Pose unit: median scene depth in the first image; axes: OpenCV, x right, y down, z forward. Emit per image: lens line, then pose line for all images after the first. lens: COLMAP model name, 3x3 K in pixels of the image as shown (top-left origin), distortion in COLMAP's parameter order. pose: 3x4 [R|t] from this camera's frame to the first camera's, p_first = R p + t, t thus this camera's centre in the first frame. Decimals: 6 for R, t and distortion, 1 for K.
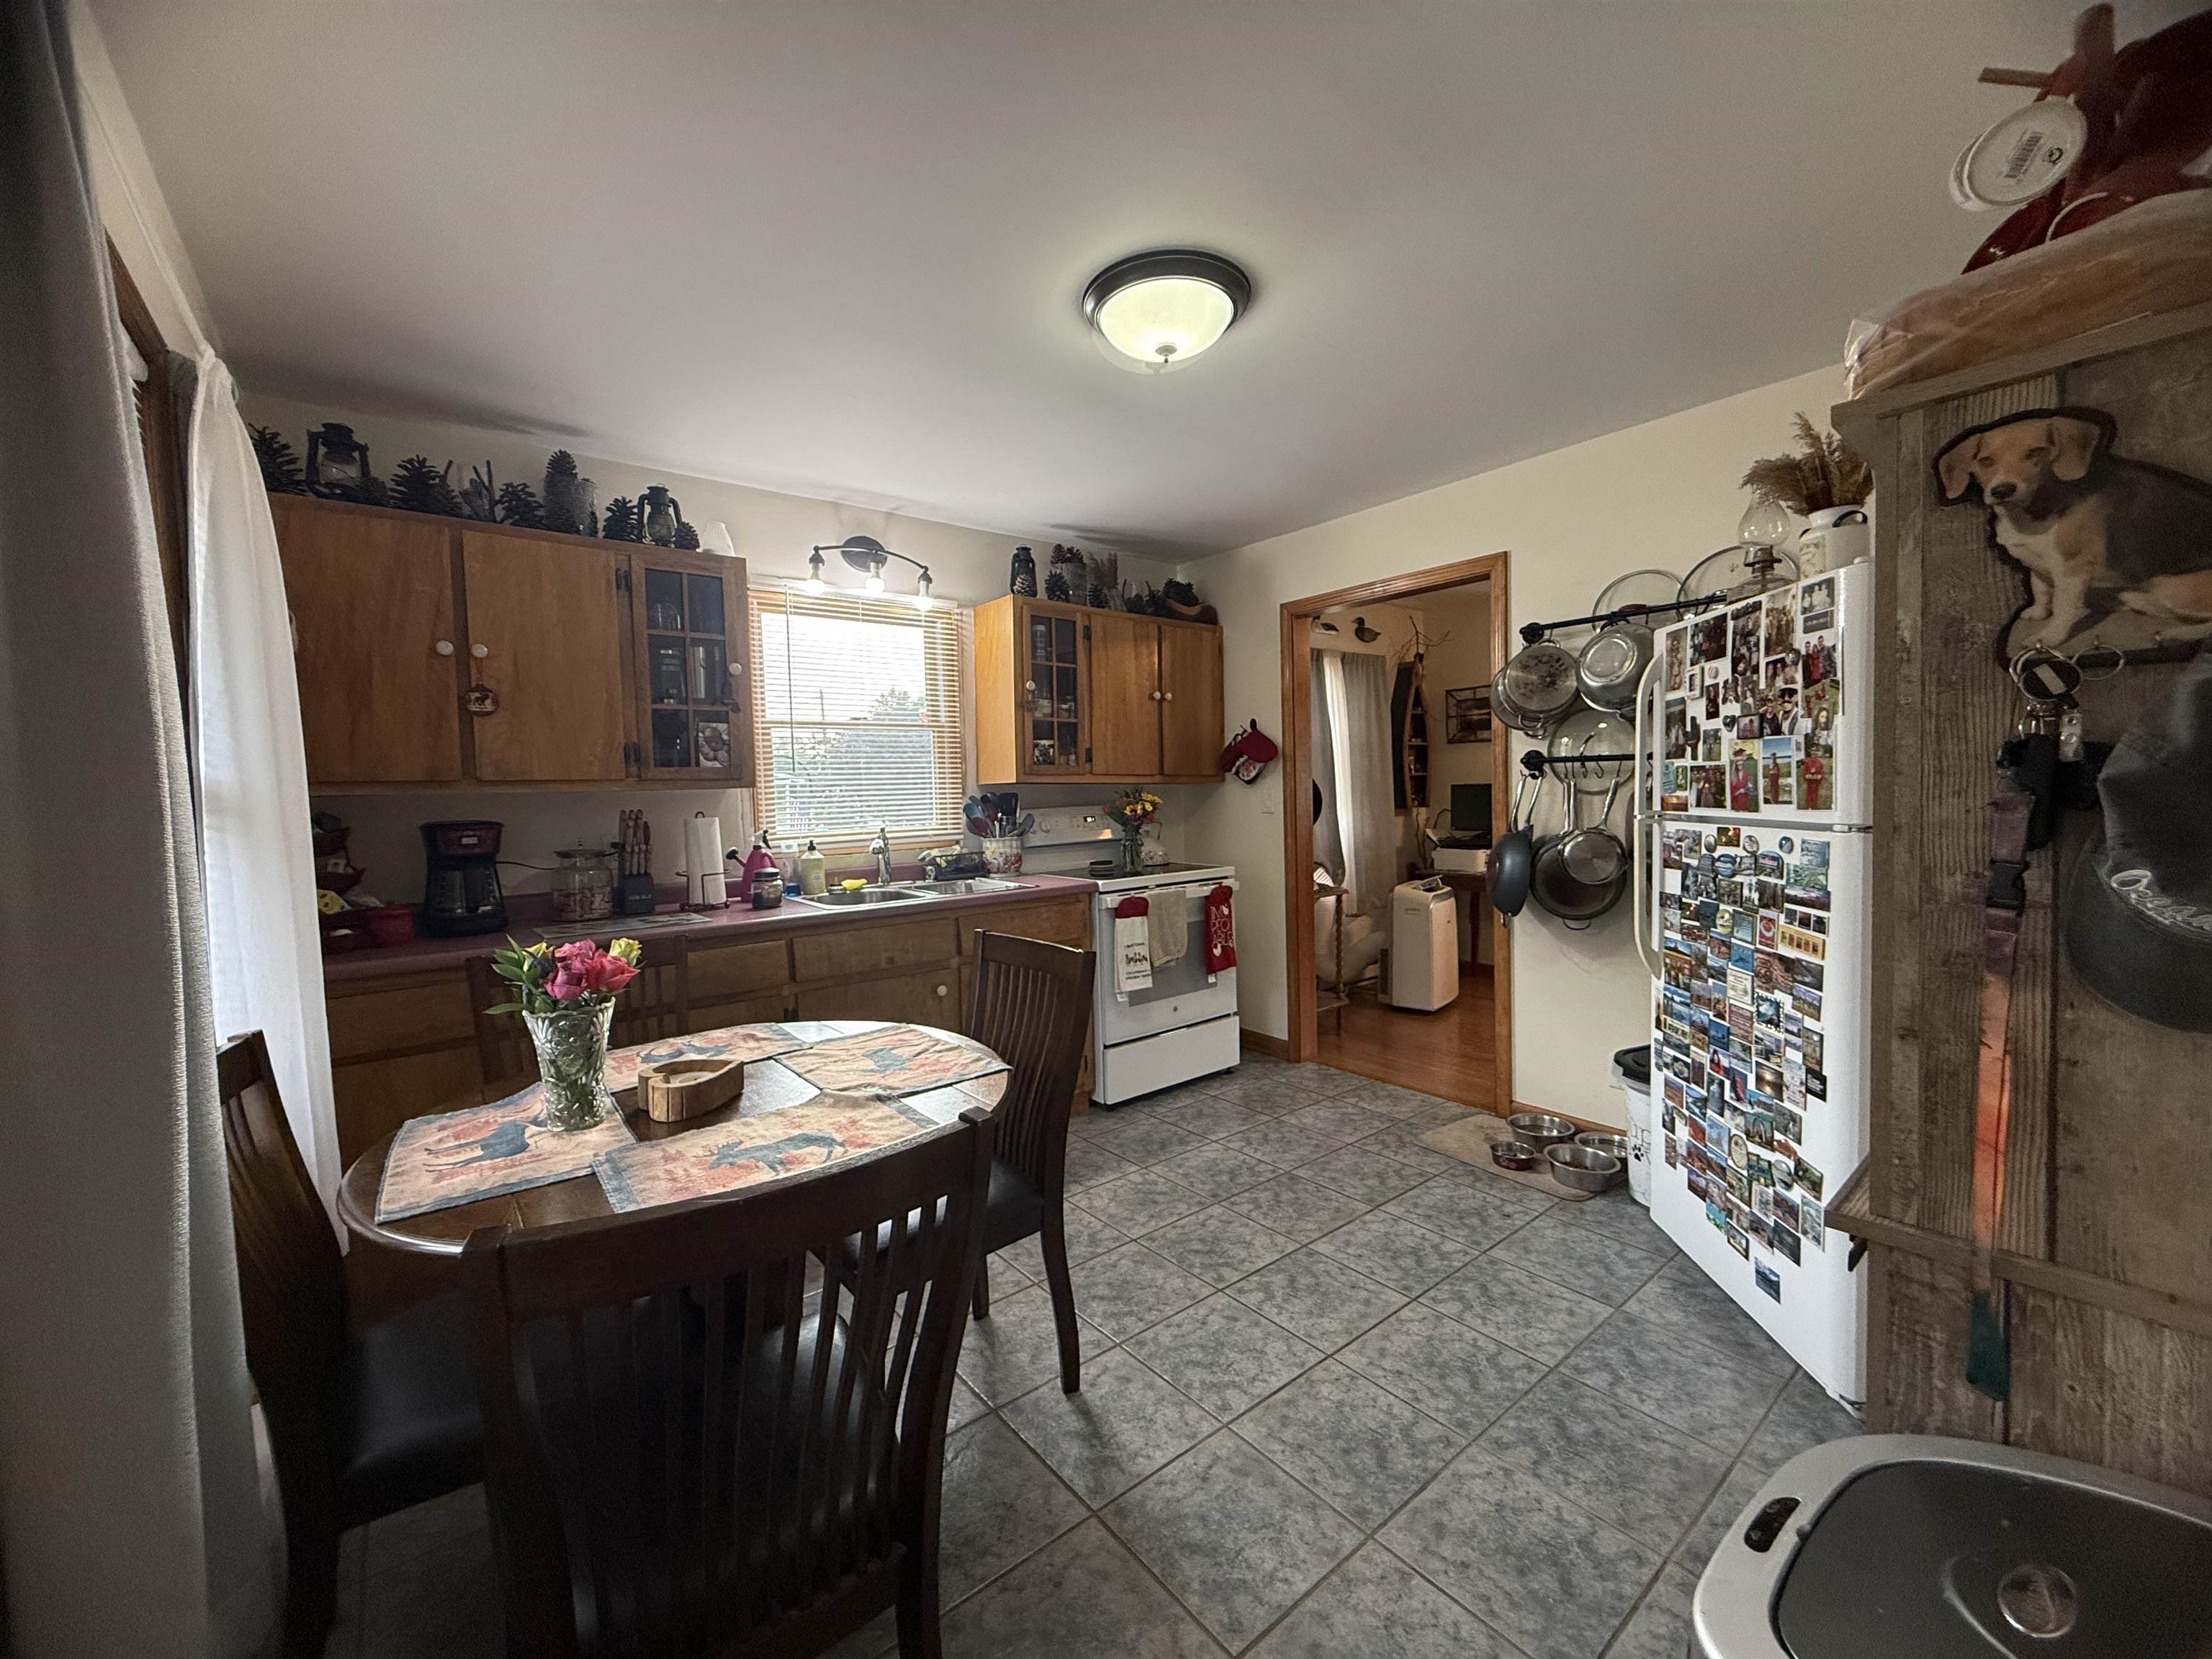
lens RADIAL K [[878.9, 0, 1100.3], [0, 878.9, 828.7], [0, 0, 1]] dist [-0.000403, -0.000086]
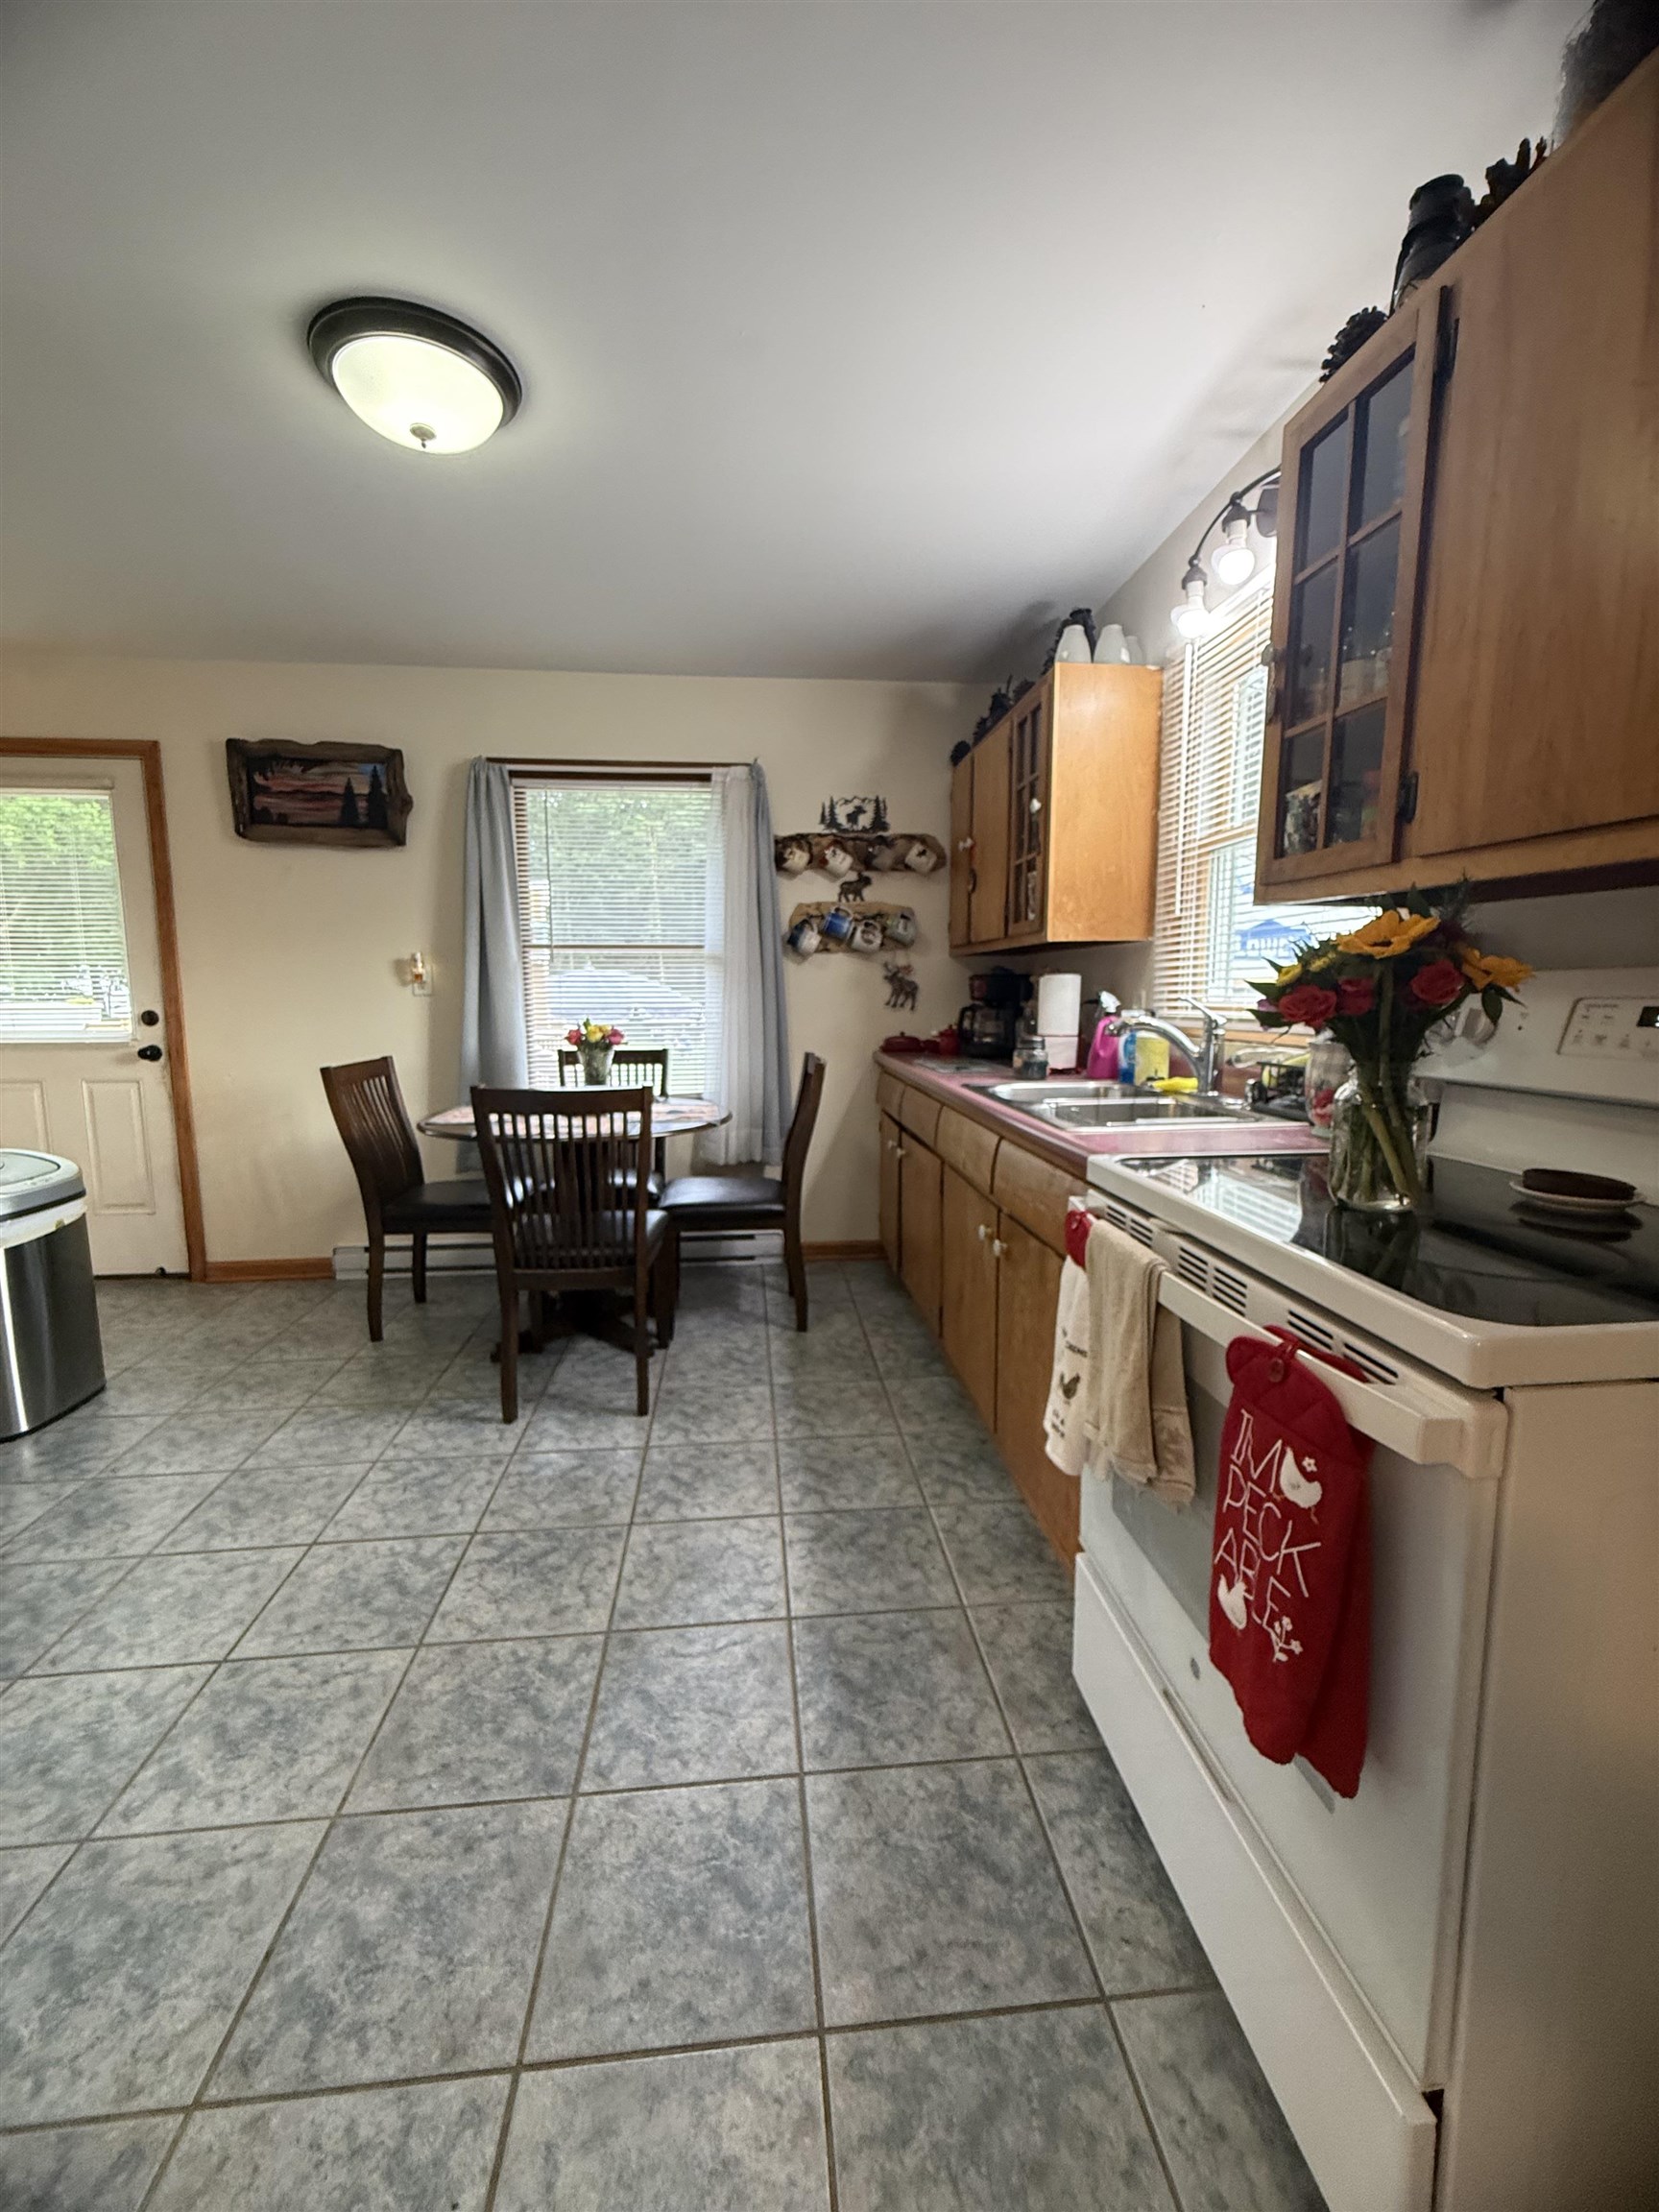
lens RADIAL K [[888.2, 0, 830.5], [0, 888.2, 1102.0], [0, 0, 1]] dist [0.001030, -0.000242]
pose [[-0.539908, 0.134340, -0.830934, 0.488480], [-0.020116, 0.984840, 0.172293, -0.038516], [0.841483, 0.109737, -0.529021, 1.356983]]
